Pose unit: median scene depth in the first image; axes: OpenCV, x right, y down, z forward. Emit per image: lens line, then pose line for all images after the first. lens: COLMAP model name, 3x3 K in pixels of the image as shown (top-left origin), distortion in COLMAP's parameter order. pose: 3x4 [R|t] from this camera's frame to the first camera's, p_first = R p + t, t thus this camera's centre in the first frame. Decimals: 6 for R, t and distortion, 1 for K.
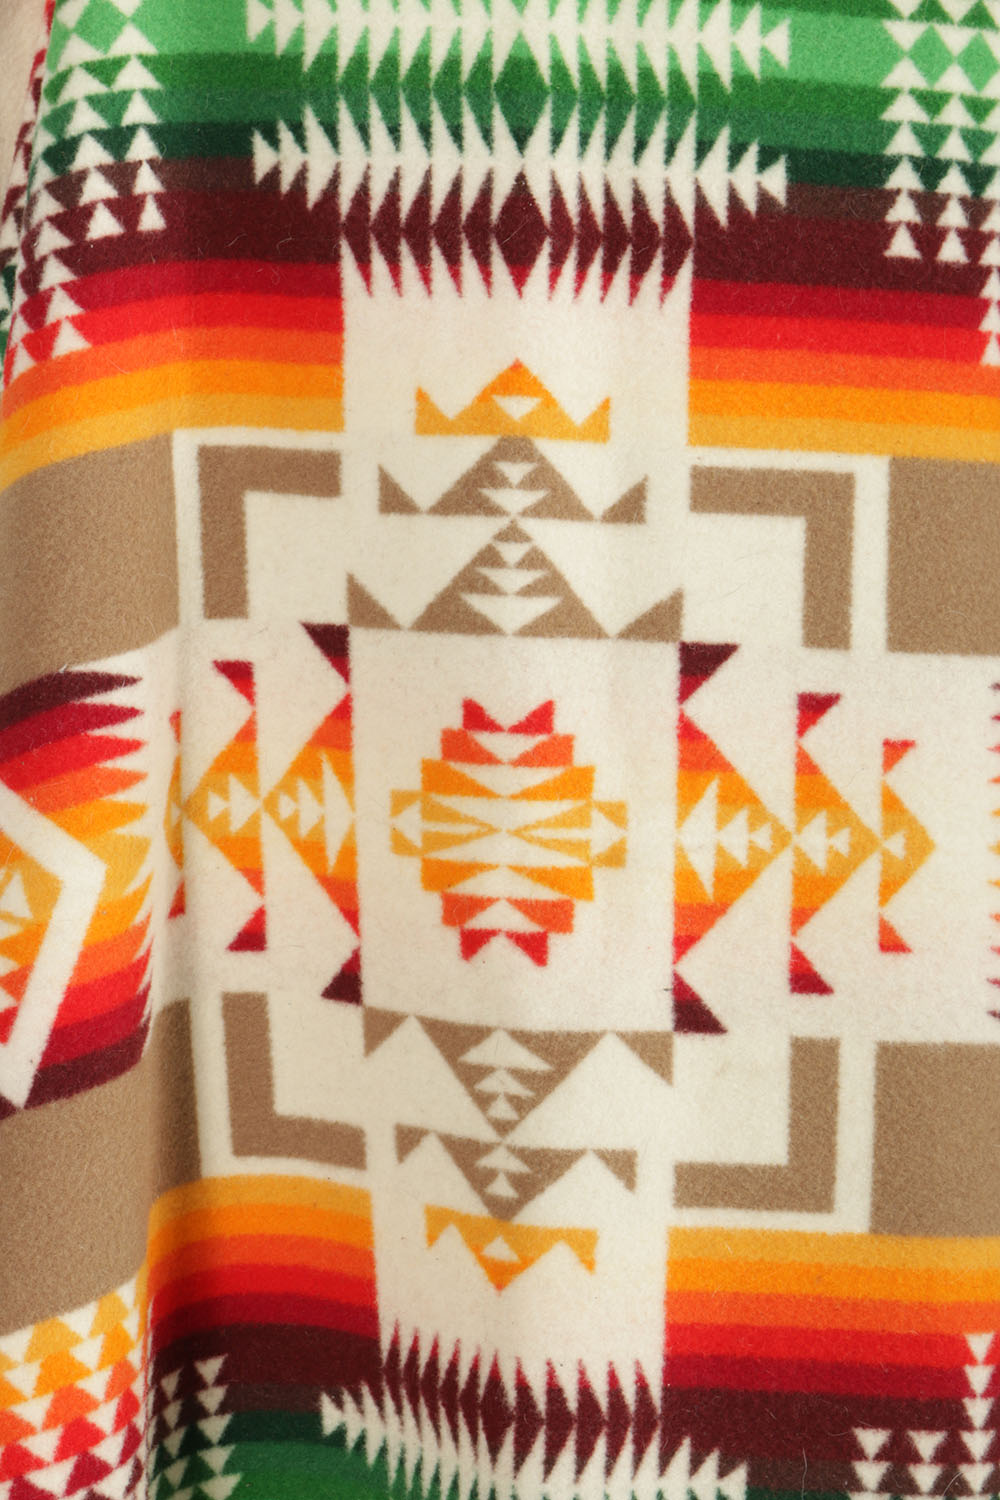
lens RADIAL K [[3413.6, 0, 499.3], [0, 3413.6, 756.6], [0, 0, 1]] dist [0.049597, 0.000000]
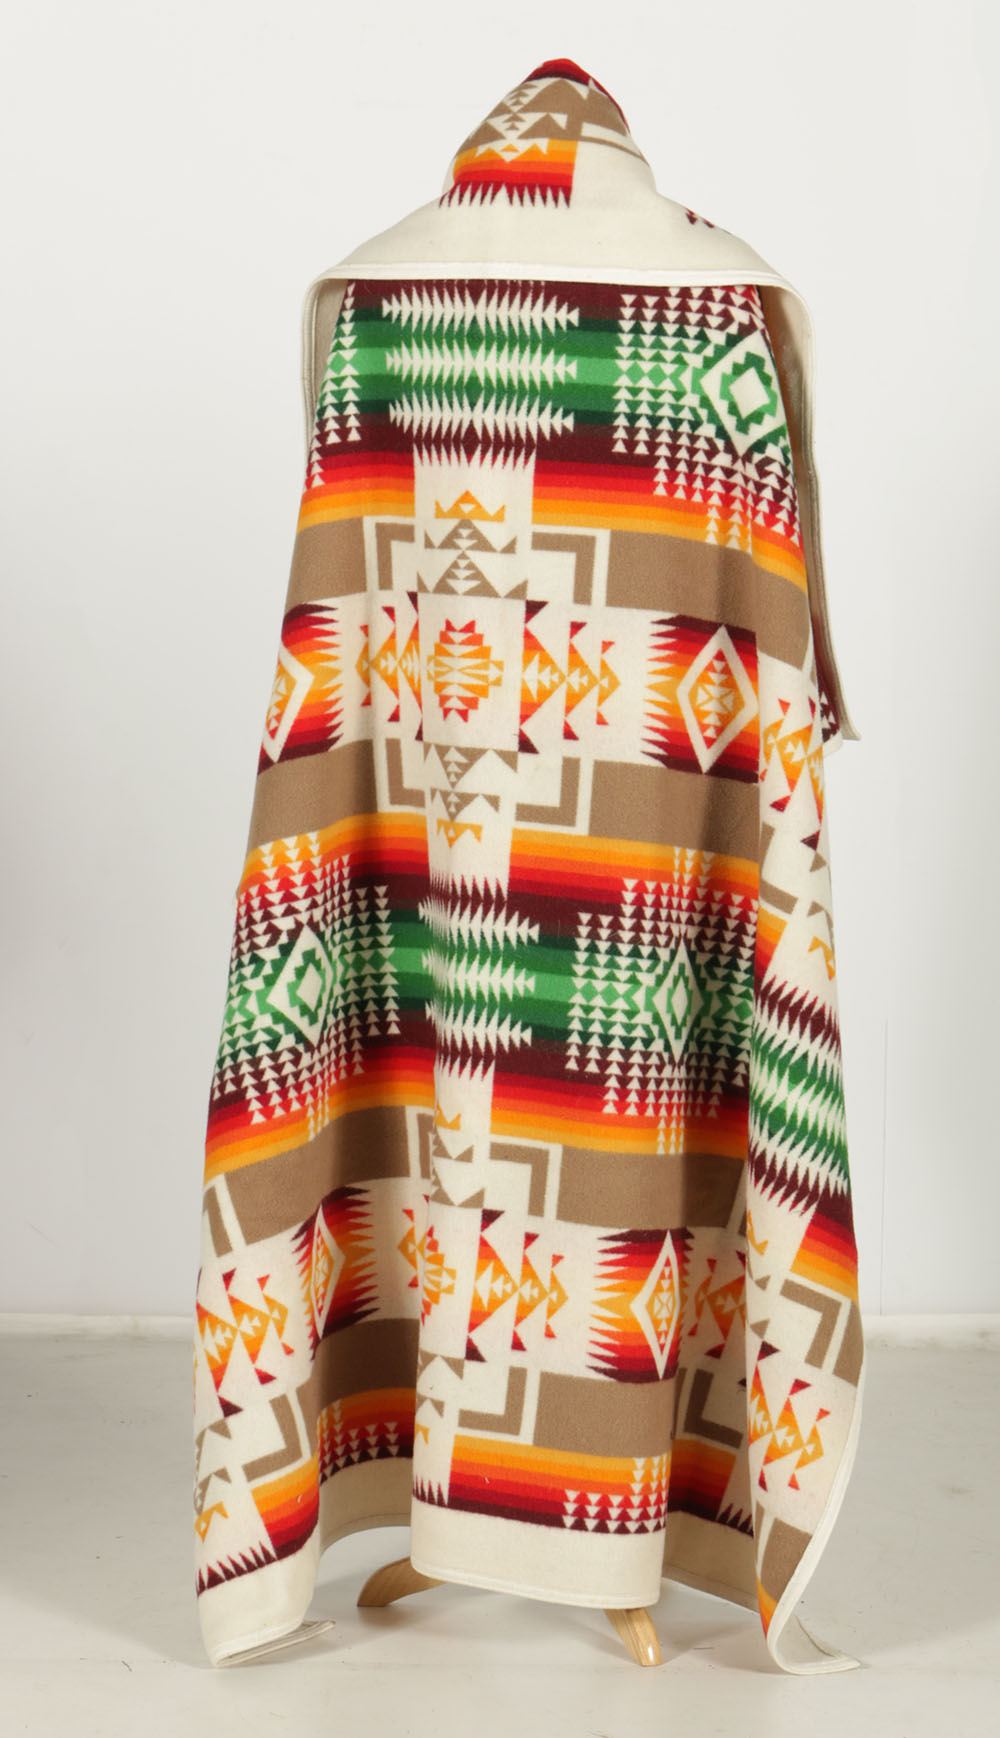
lens RADIAL K [[3776.8, 0, 500.1], [0, 3776.8, 868.1], [0, 0, 1]] dist [-0.012045, 0.000000]
pose [[0.901194, 0.052121, -0.430270, 1.265882], [-0.064524, 0.997814, -0.014273, 0.209342], [0.428586, 0.040626, 0.902587, -1.566005]]
